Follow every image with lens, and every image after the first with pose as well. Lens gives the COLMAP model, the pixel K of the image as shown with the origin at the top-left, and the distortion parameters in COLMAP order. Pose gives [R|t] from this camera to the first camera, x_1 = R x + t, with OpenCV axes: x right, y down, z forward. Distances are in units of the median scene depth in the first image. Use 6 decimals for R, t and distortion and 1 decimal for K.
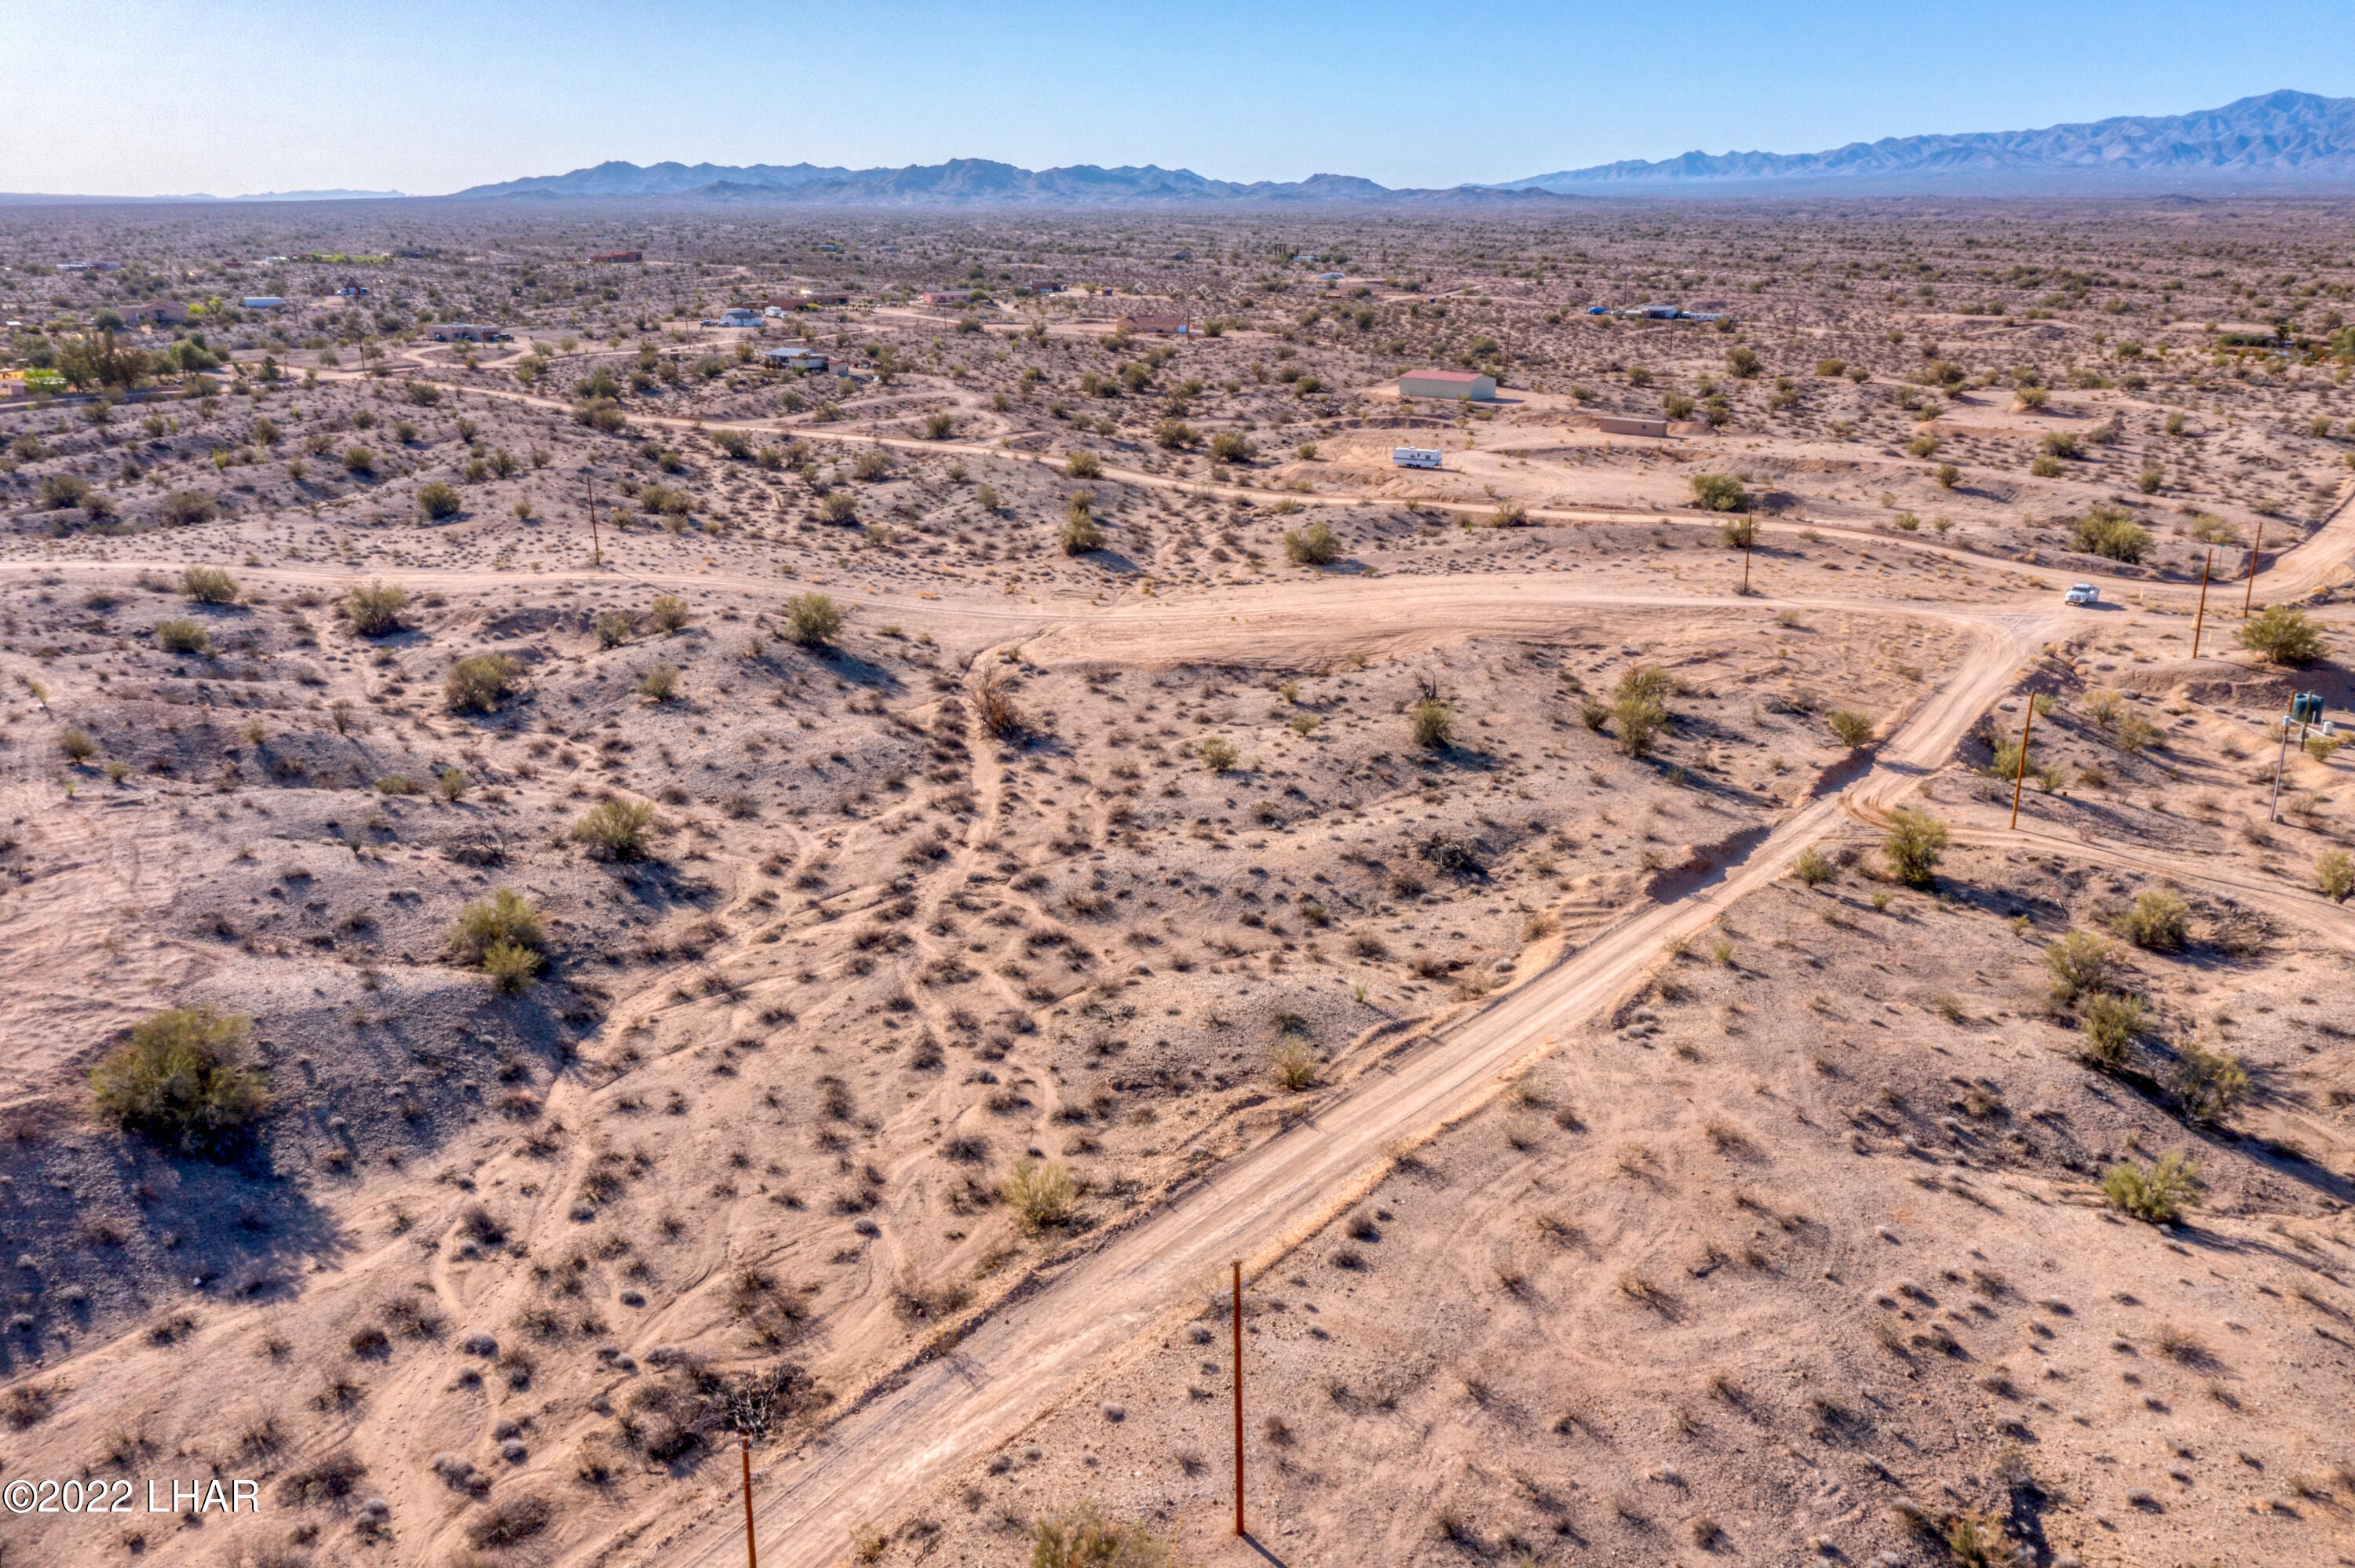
lens RADIAL K [[1872.7, 0, 1177.5], [0, 1872.7, 784.0], [0, 0, 1]] dist [0.010526, 0.002328]
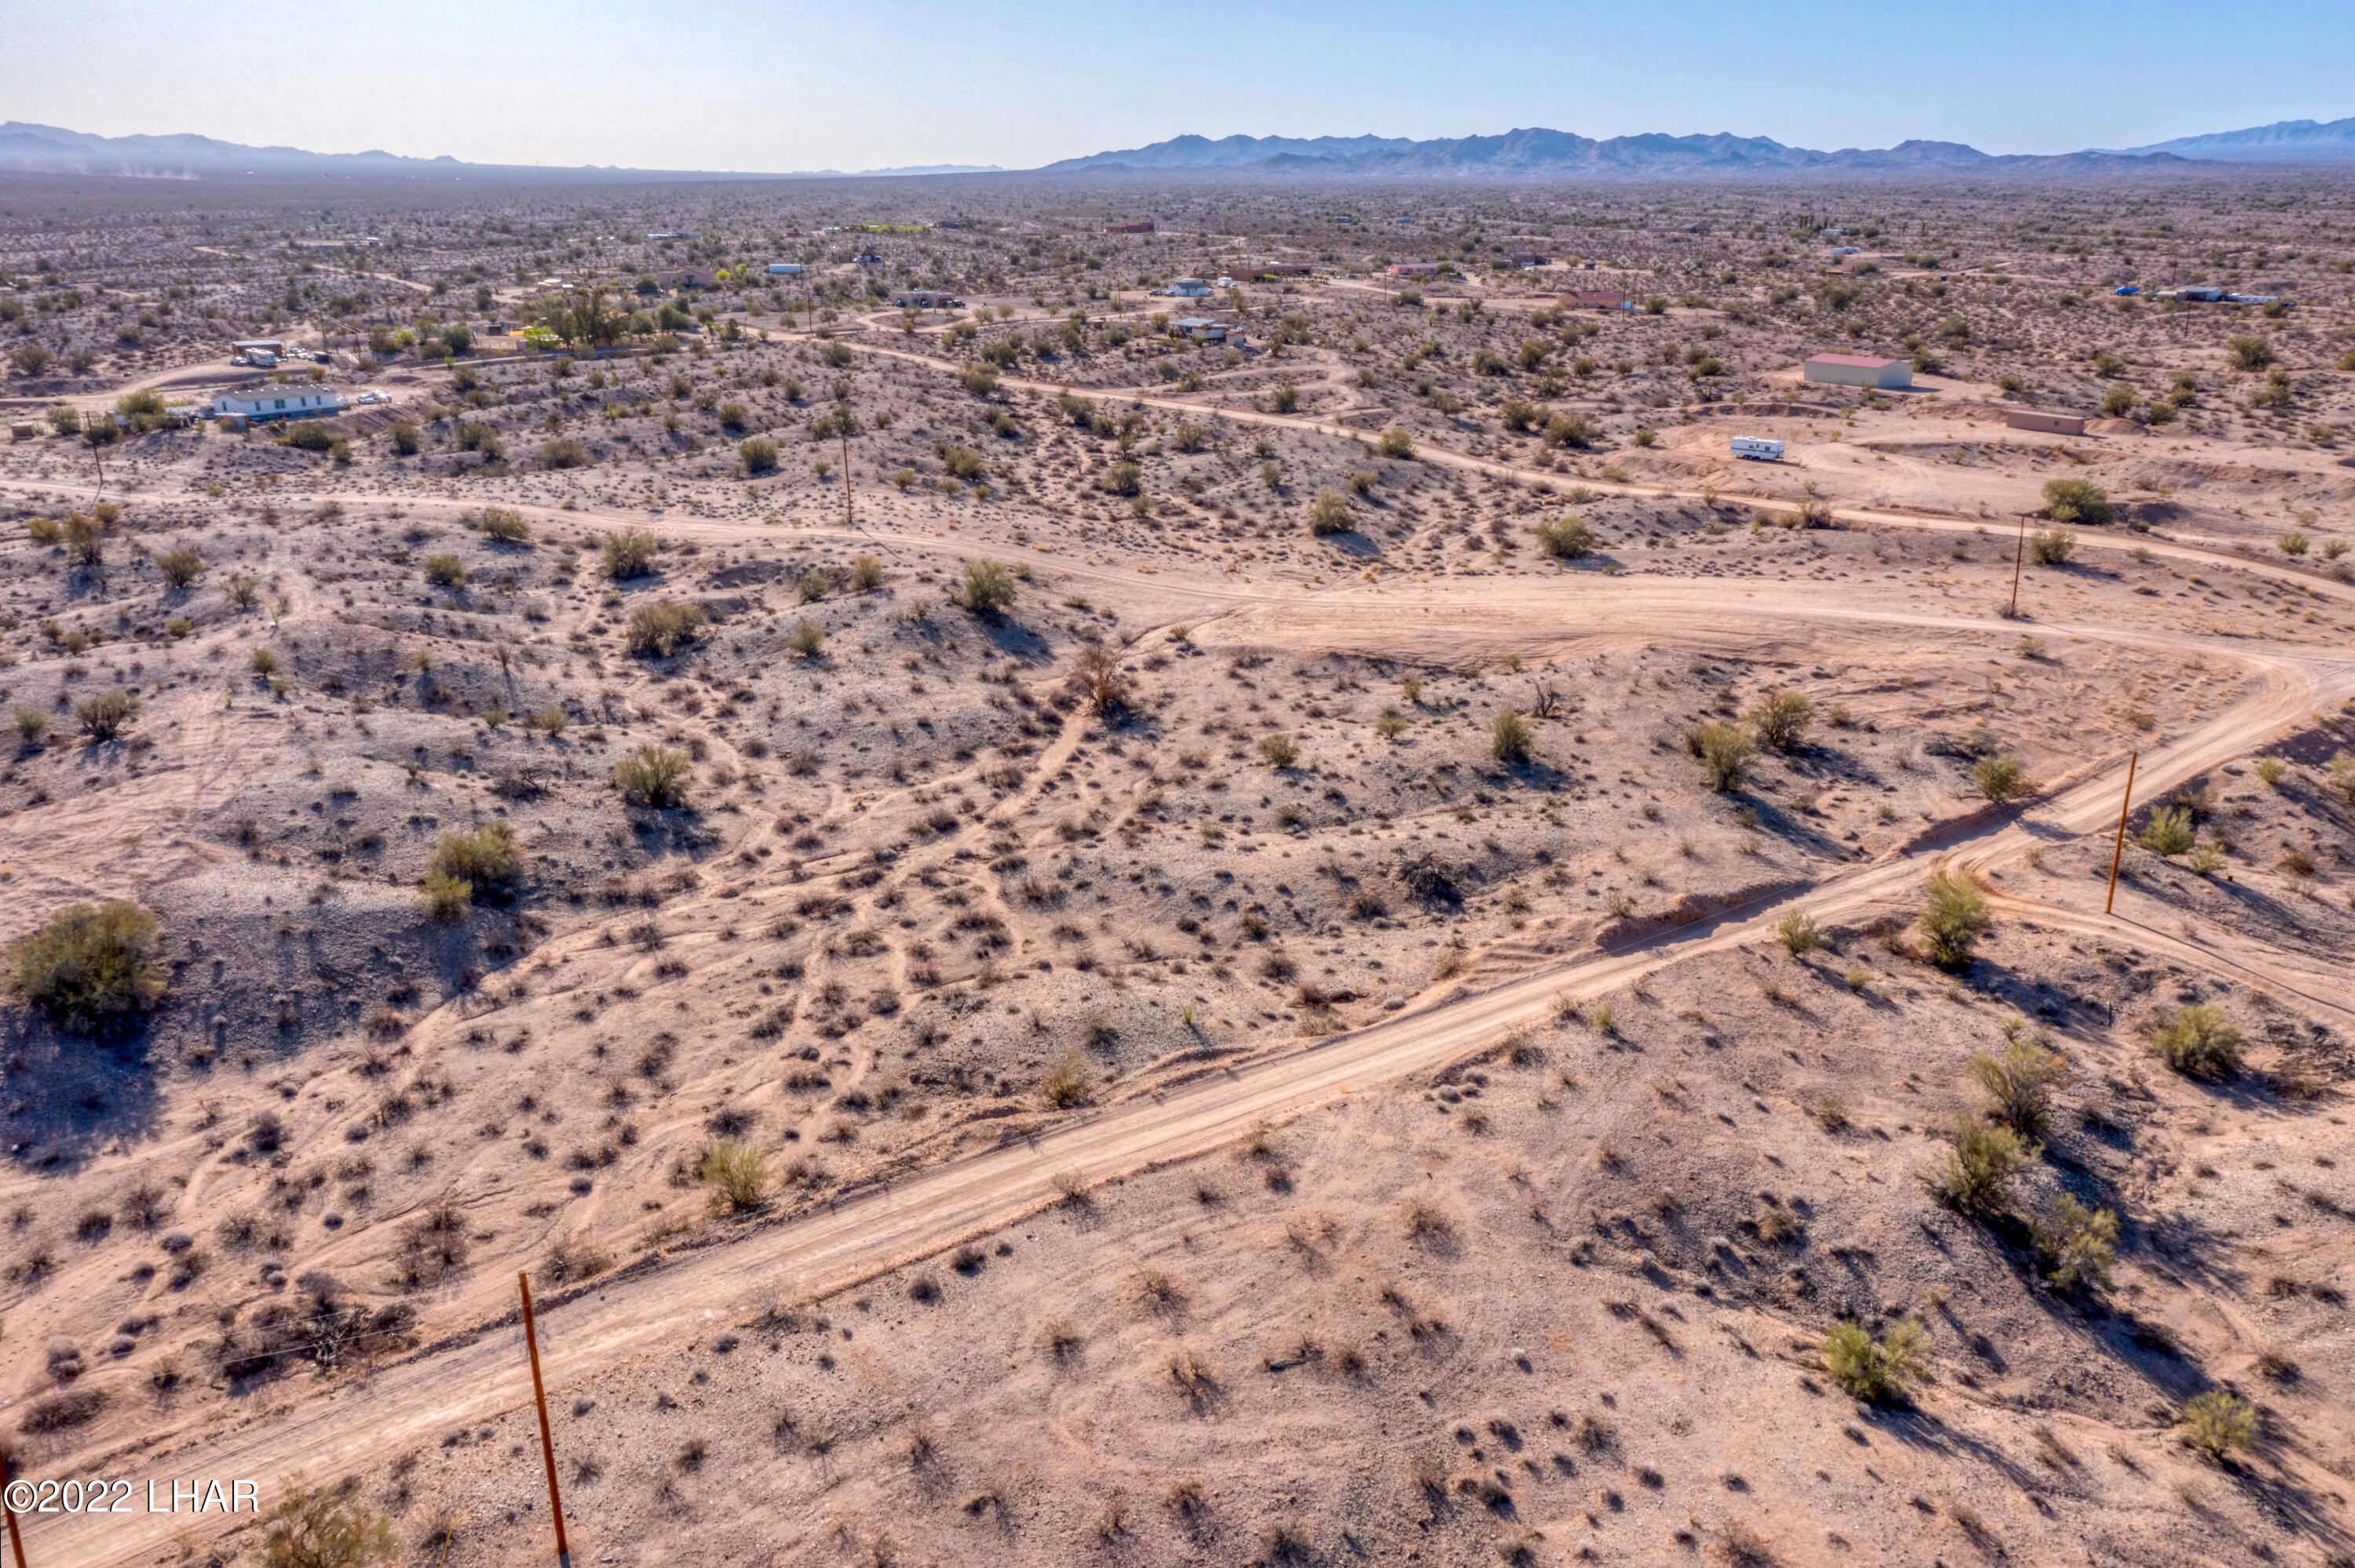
lens RADIAL K [[1865.9, 0, 1182.0], [0, 1865.9, 788.3], [0, 0, 1]] dist [0.013832, 0.001850]
pose [[0.959238, 0.085729, -0.269282, 0.235679], [-0.081144, 0.996305, 0.028135, -0.019503], [0.270699, -0.005137, 0.962650, 0.065218]]
